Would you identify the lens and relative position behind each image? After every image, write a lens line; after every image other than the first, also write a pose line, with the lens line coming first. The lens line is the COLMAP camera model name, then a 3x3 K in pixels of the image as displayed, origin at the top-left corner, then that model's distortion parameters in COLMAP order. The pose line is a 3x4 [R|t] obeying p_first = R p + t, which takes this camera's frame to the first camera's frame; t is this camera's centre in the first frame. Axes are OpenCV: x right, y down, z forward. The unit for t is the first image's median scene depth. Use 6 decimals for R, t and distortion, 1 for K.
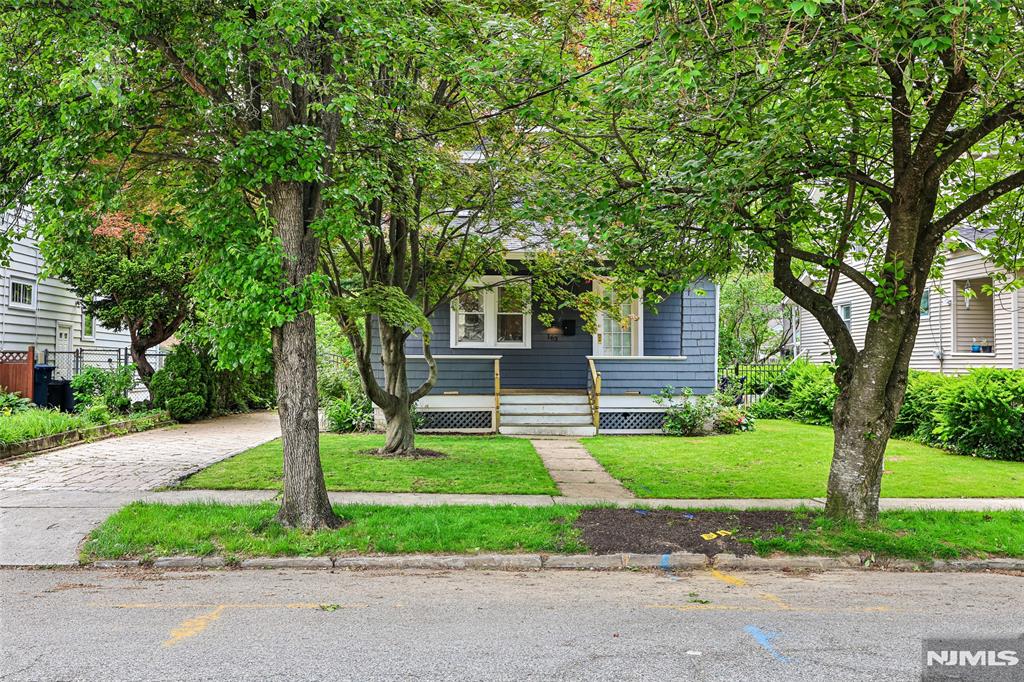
lens RADIAL K [[1064.0, 0, 515.3], [0, 1064.0, 333.3], [0, 0, 1]] dist [0.017593, 0.000000]
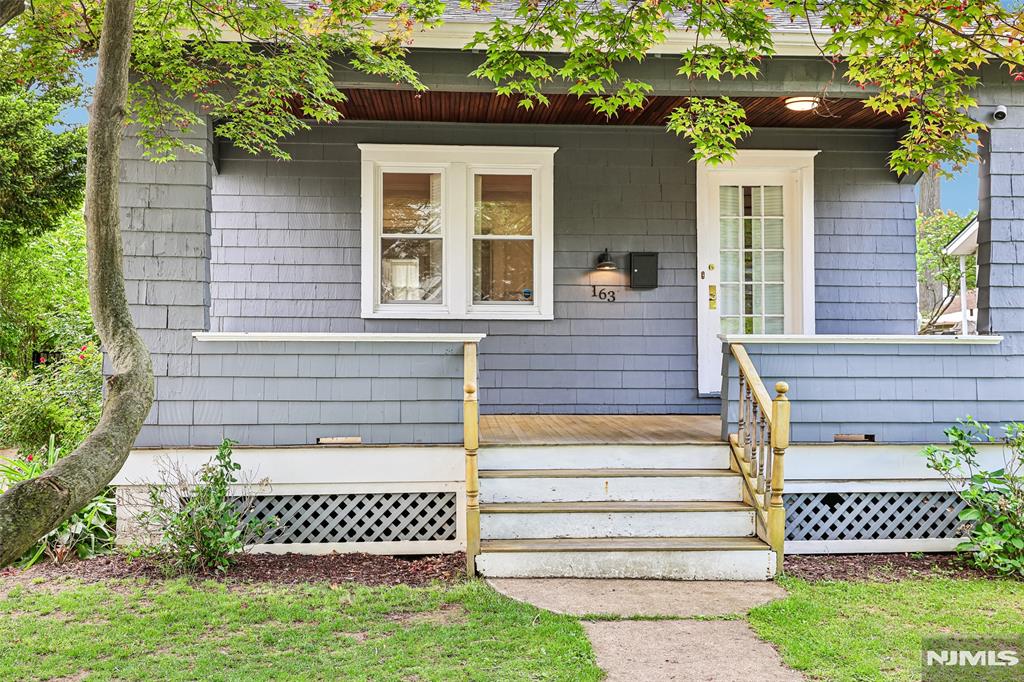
lens RADIAL K [[1064.0, 0, 503.1], [0, 1064.0, 342.5], [0, 0, 1]] dist [0.017593, 0.000000]
pose [[0.999952, -0.001215, 0.009672, -0.010046], [0.001024, 0.999804, 0.019769, 0.016982], [-0.009694, -0.019758, 0.999758, 0.649843]]
